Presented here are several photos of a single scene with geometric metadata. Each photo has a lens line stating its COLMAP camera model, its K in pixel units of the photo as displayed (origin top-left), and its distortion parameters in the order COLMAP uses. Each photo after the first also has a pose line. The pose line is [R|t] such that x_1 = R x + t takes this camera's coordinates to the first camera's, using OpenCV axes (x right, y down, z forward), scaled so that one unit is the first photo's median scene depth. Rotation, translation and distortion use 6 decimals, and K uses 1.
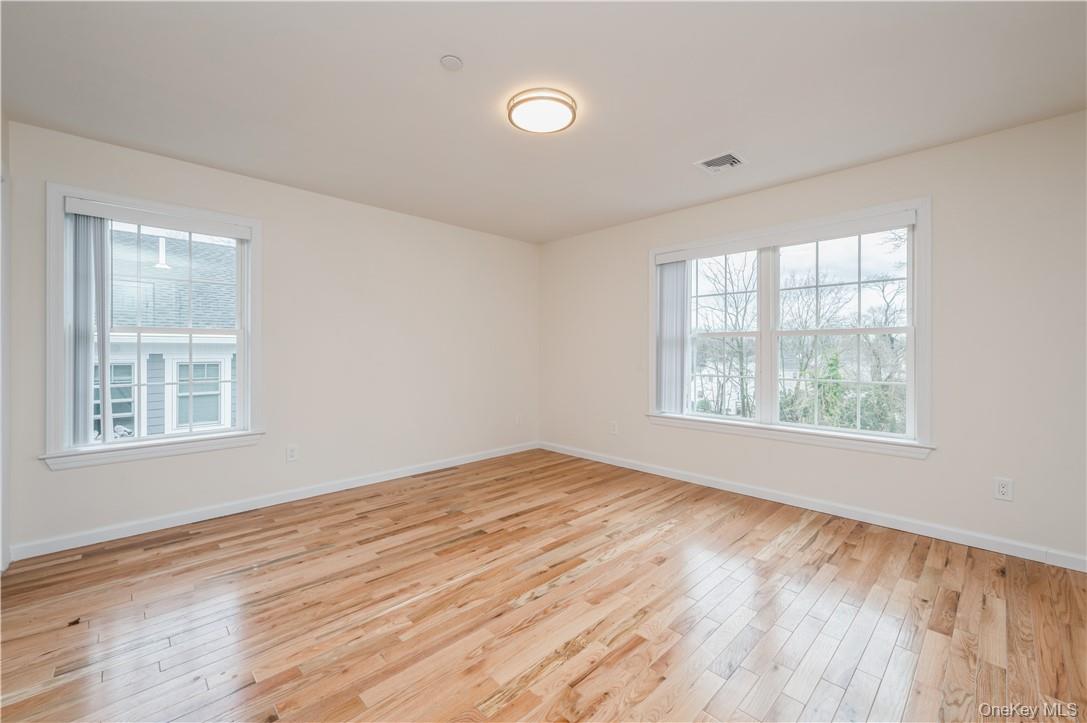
lens RADIAL K [[438.3, 0, 544.9], [0, 438.3, 348.9], [0, 0, 1]] dist [-0.000462, 0.000034]
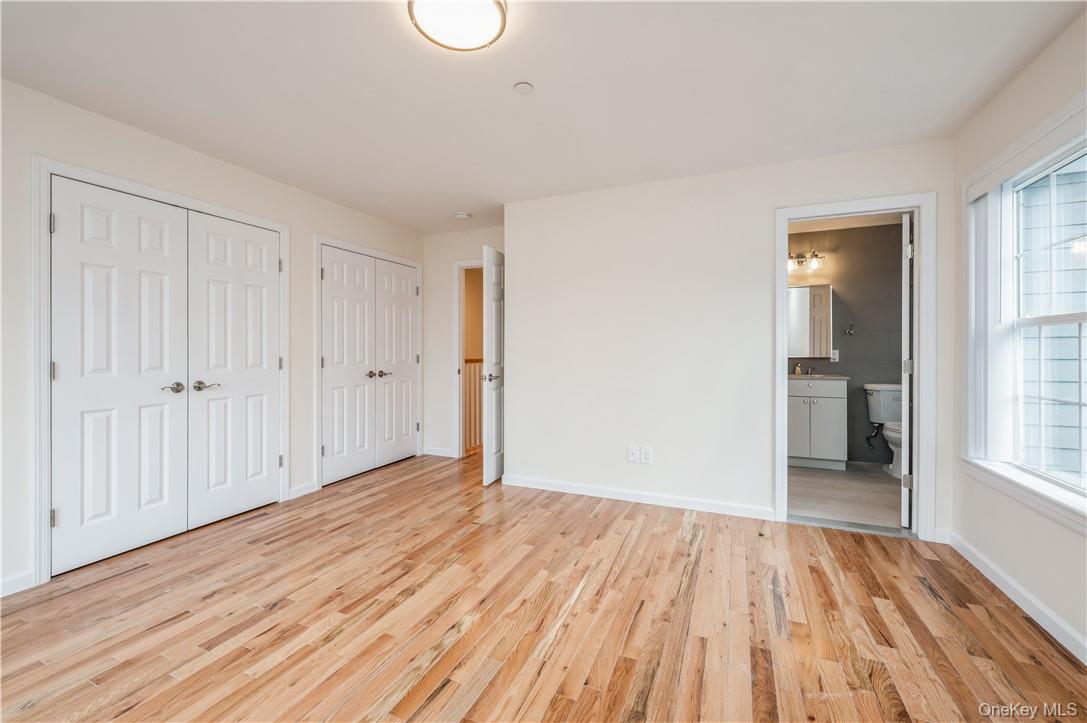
lens RADIAL K [[438.3, 0, 544.9], [0, 438.3, 348.9], [0, 0, 1]] dist [-0.000462, 0.000034]
pose [[-0.923188, -0.001375, -0.384346, 0.149363], [0.000086, 0.999993, -0.003784, 0.004822], [0.384349, -0.003527, -0.923181, 1.874594]]
